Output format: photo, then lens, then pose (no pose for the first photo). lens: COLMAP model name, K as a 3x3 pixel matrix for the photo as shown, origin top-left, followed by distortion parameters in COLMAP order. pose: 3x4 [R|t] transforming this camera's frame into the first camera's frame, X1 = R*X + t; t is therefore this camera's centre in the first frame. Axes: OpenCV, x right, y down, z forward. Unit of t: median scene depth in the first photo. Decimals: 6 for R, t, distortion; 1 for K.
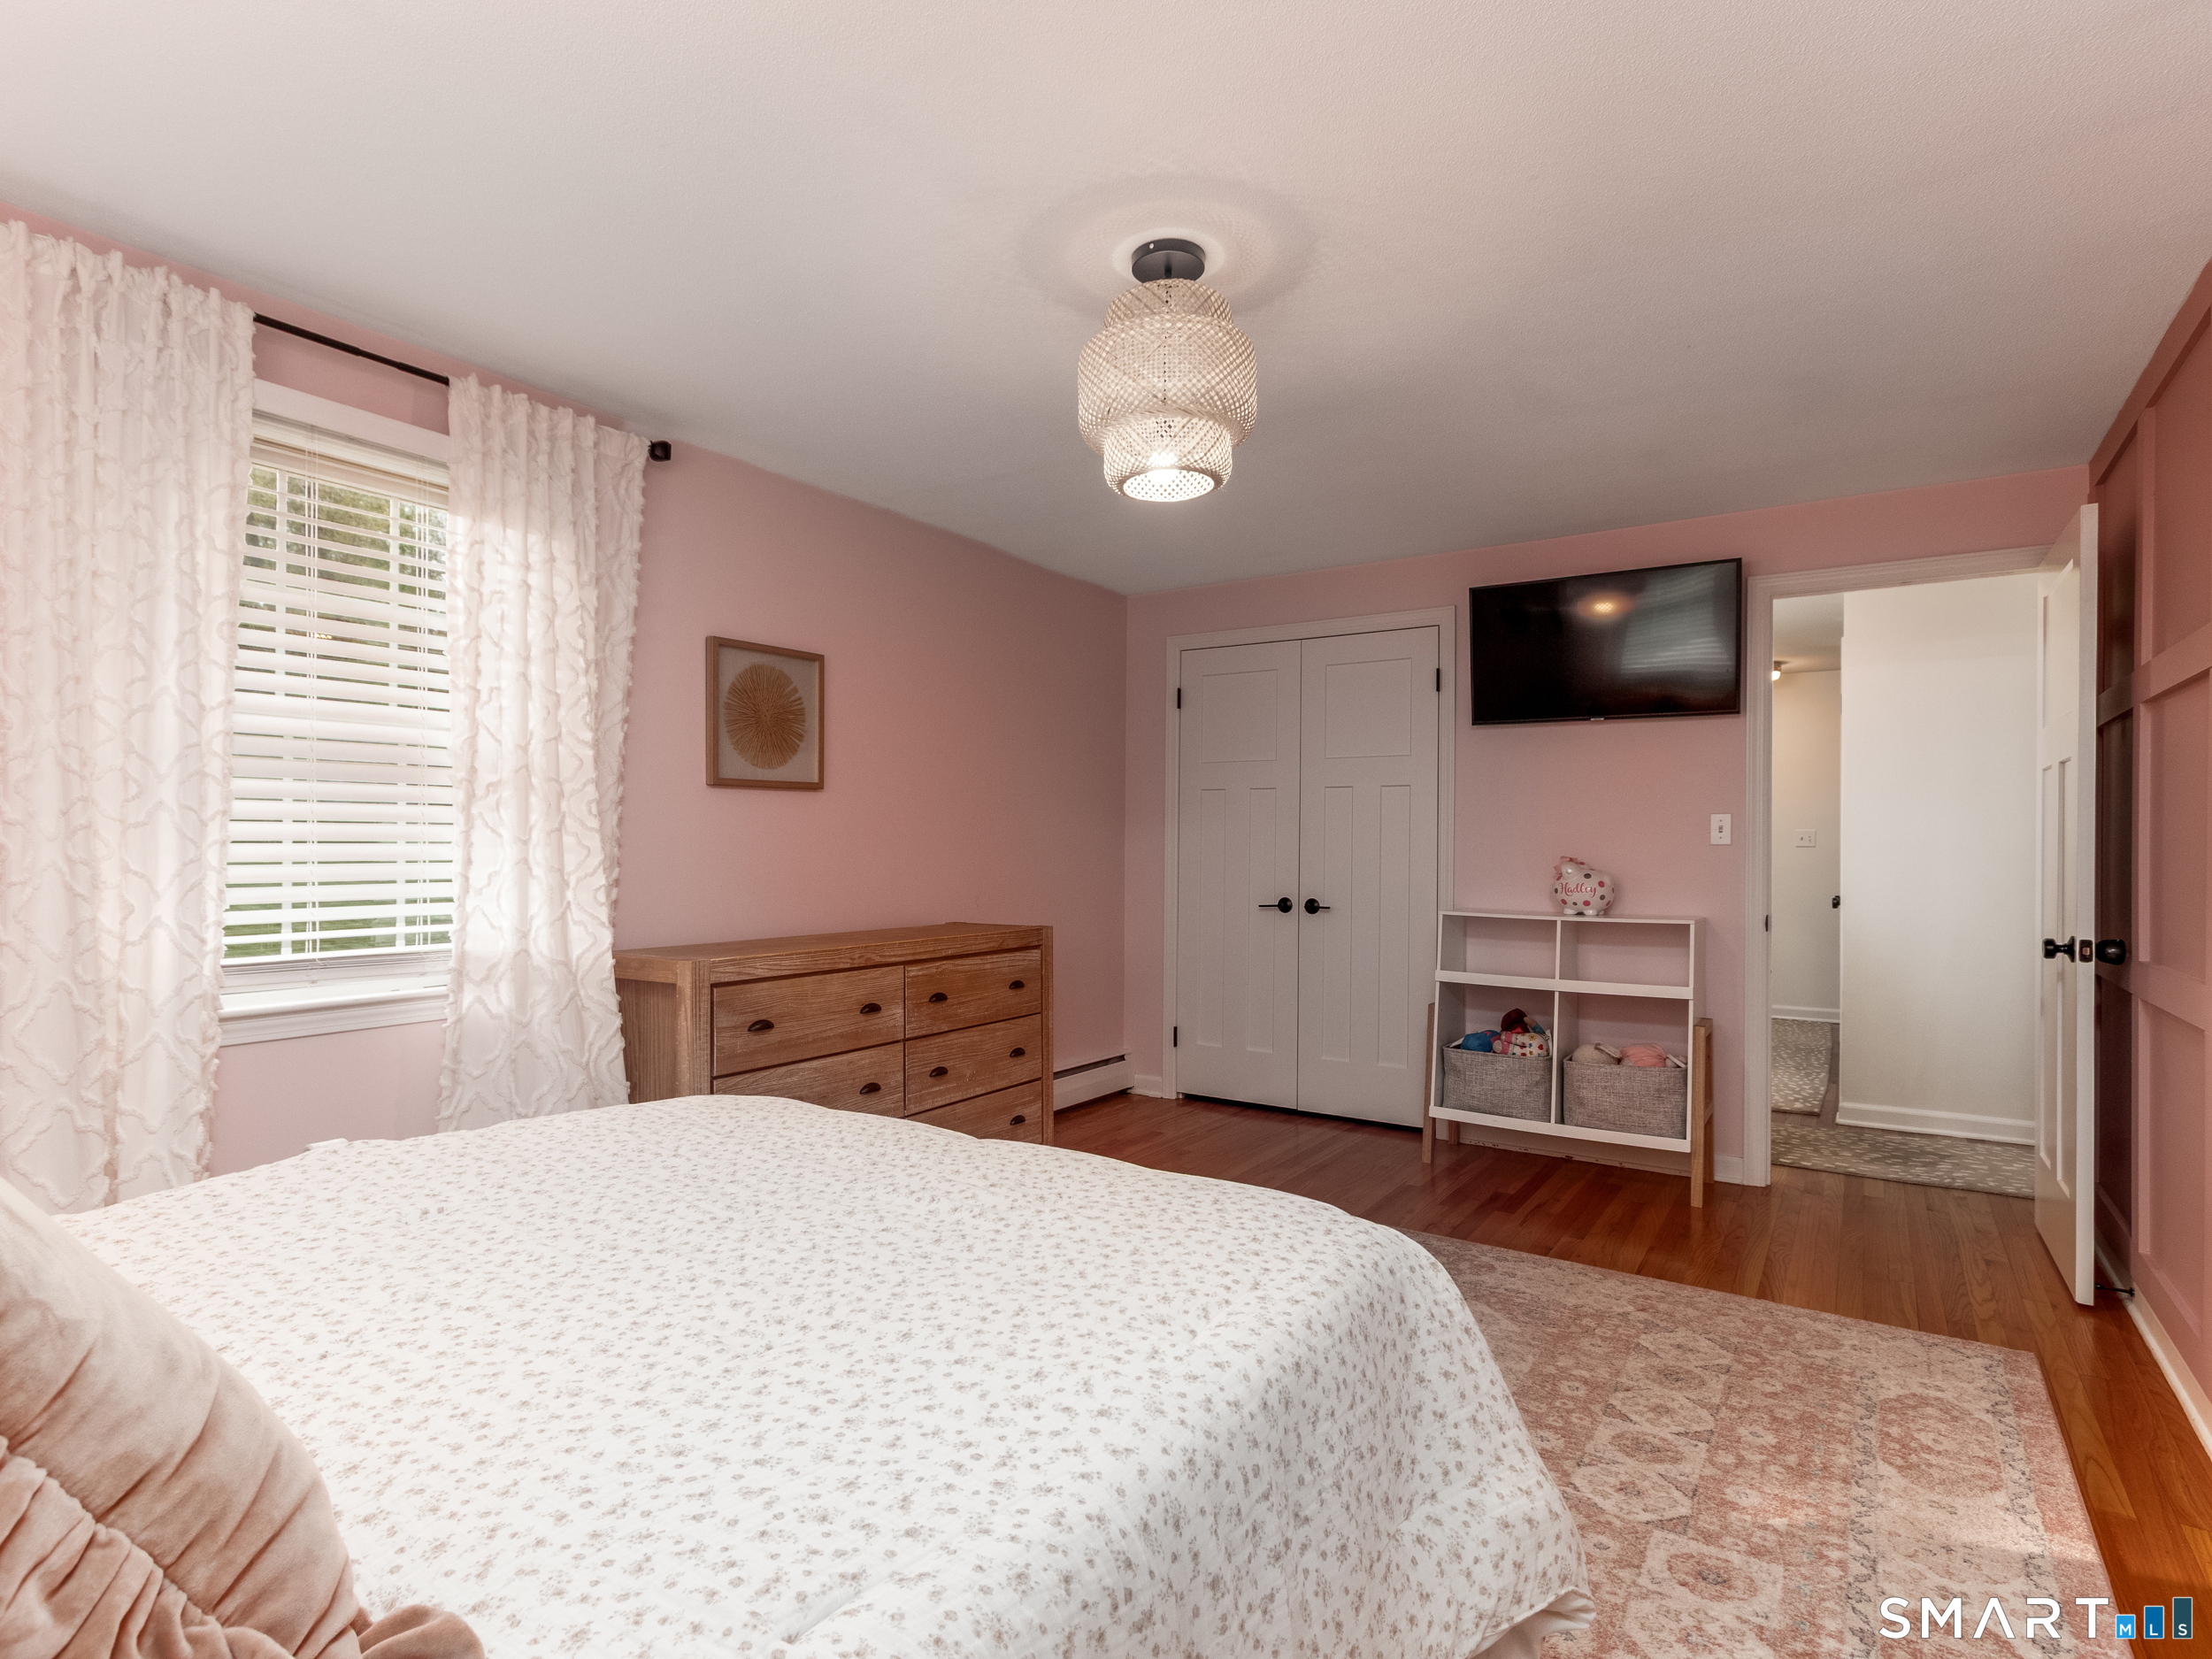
lens RADIAL K [[1141.5, 0, 1097.5], [0, 1141.5, 847.9], [0, 0, 1]] dist [0.001790, -0.000980]
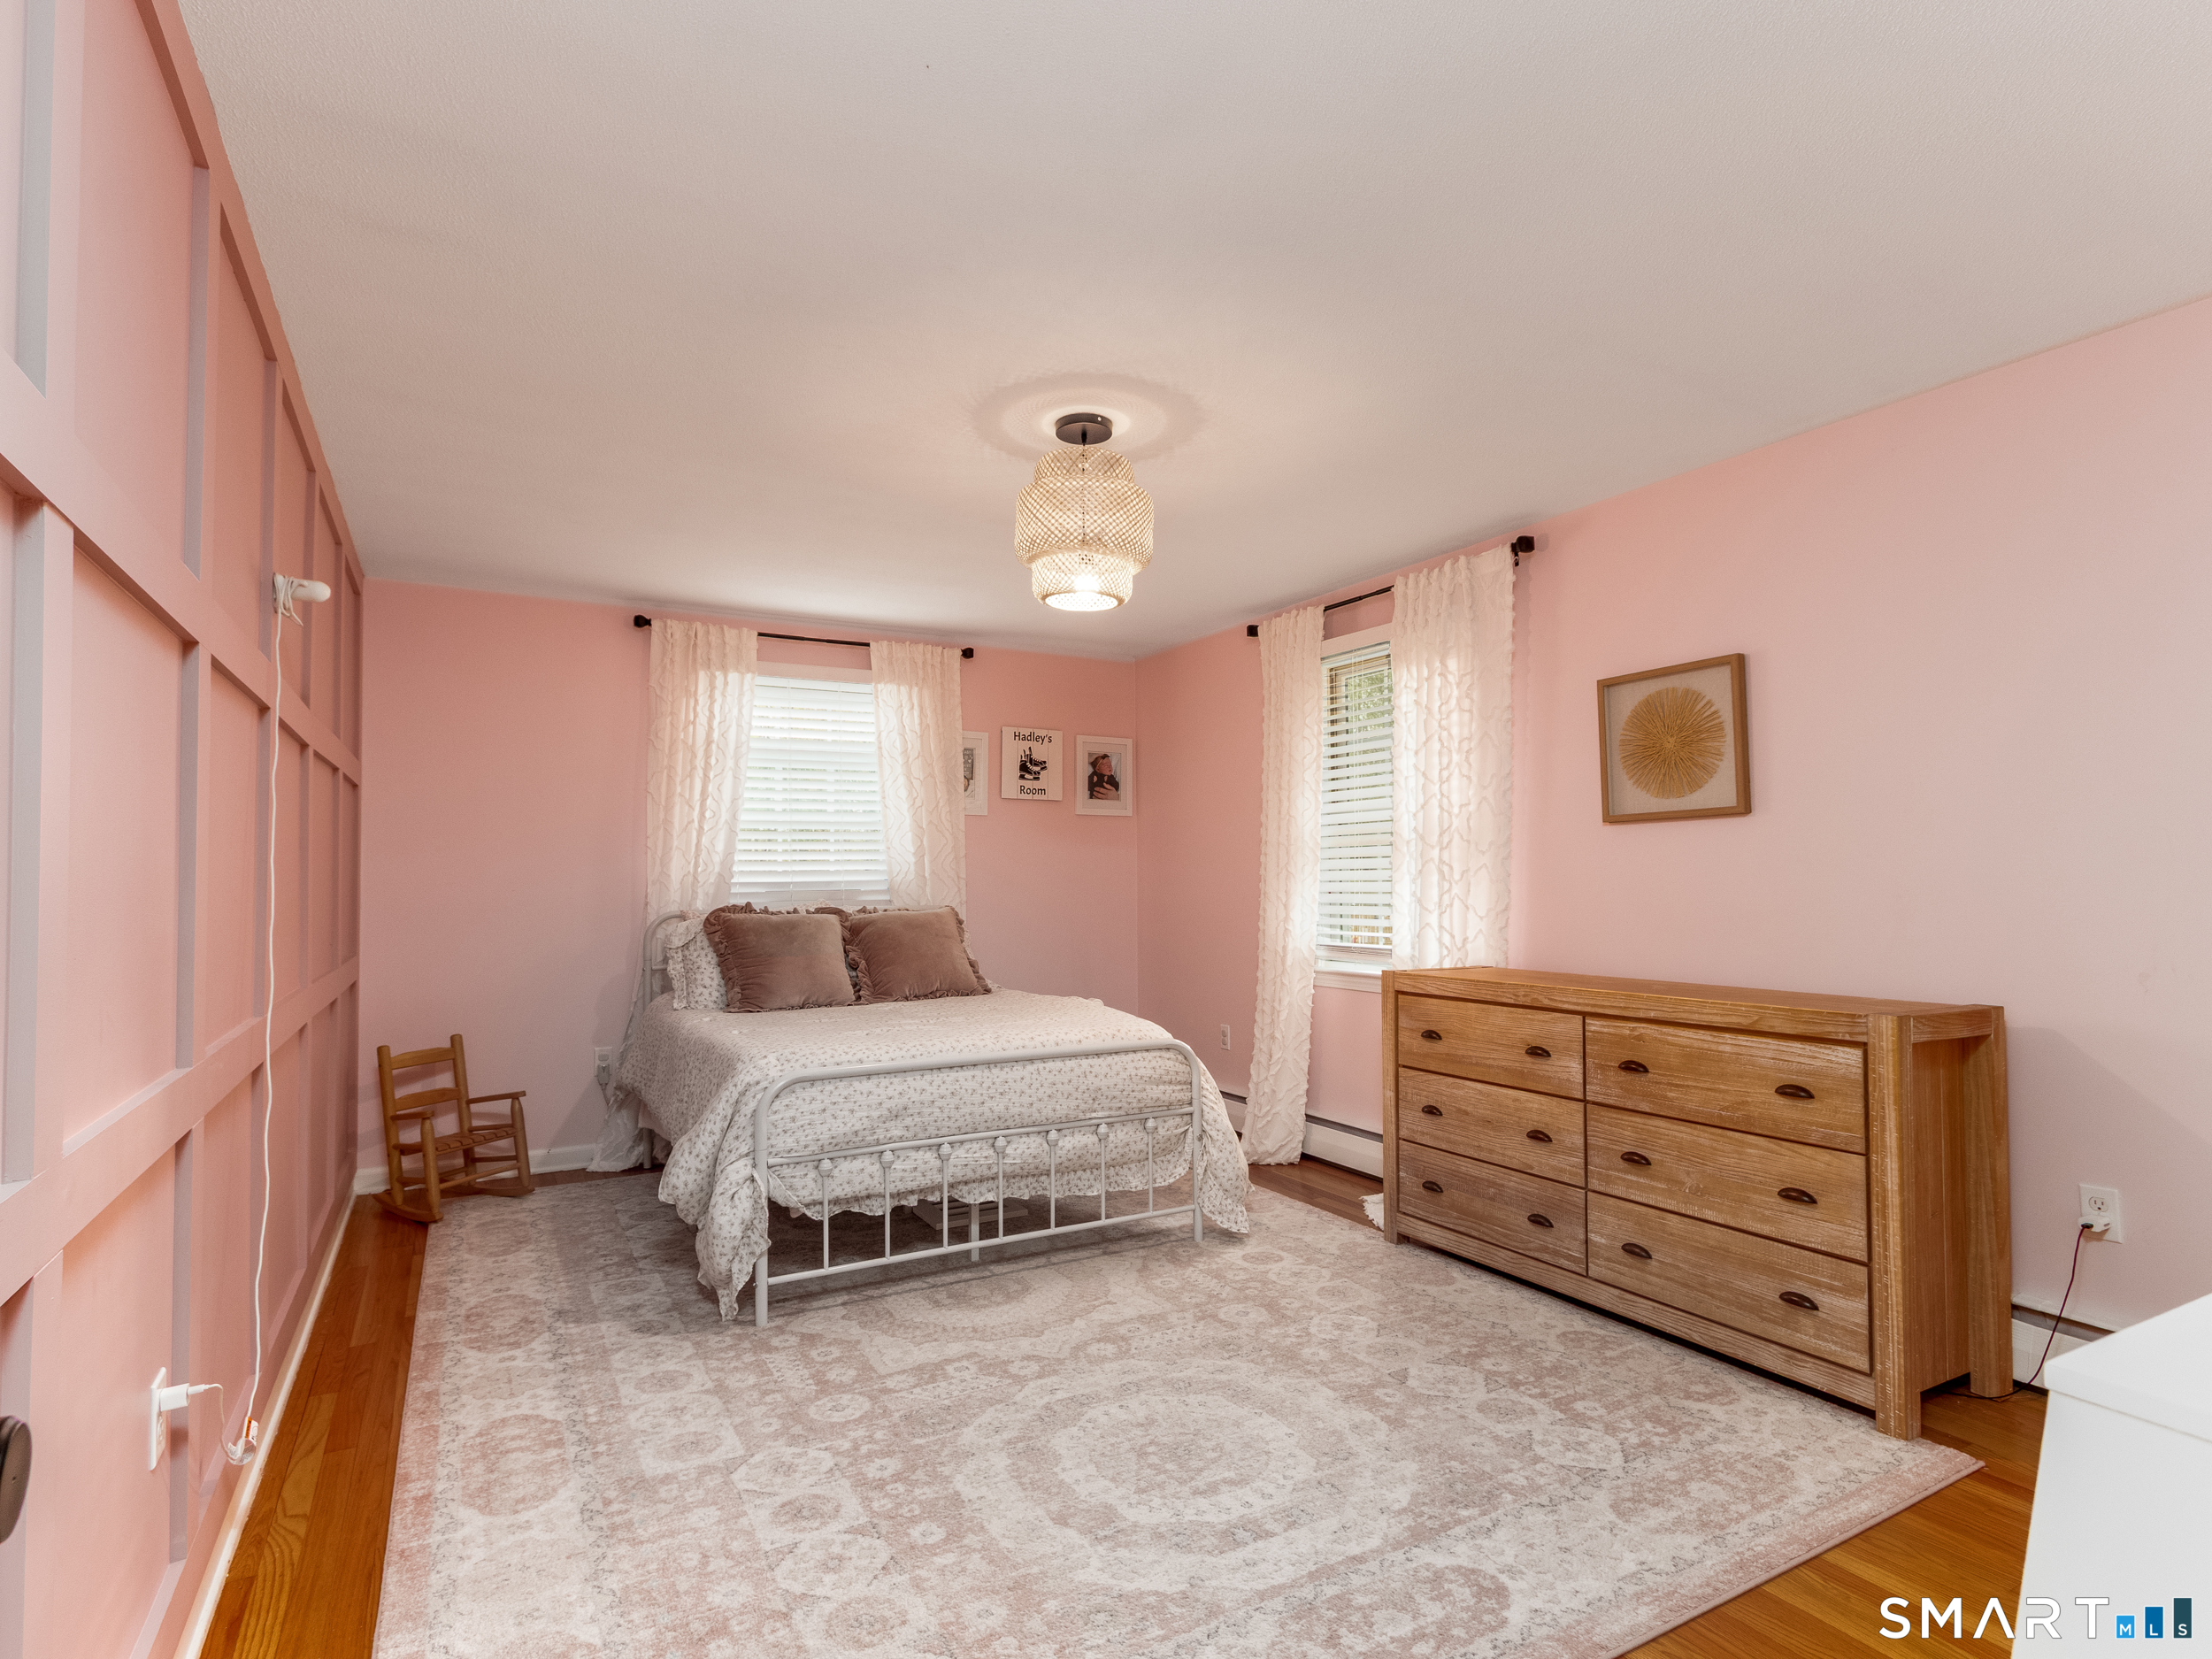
lens RADIAL K [[1141.5, 0, 1097.5], [0, 1141.5, 847.9], [0, 0, 1]] dist [0.001790, -0.000980]
pose [[-0.457527, -0.025160, -0.888840, 0.806460], [0.005540, 0.999500, -0.031144, -0.002534], [0.889179, -0.019173, -0.457158, 1.086627]]
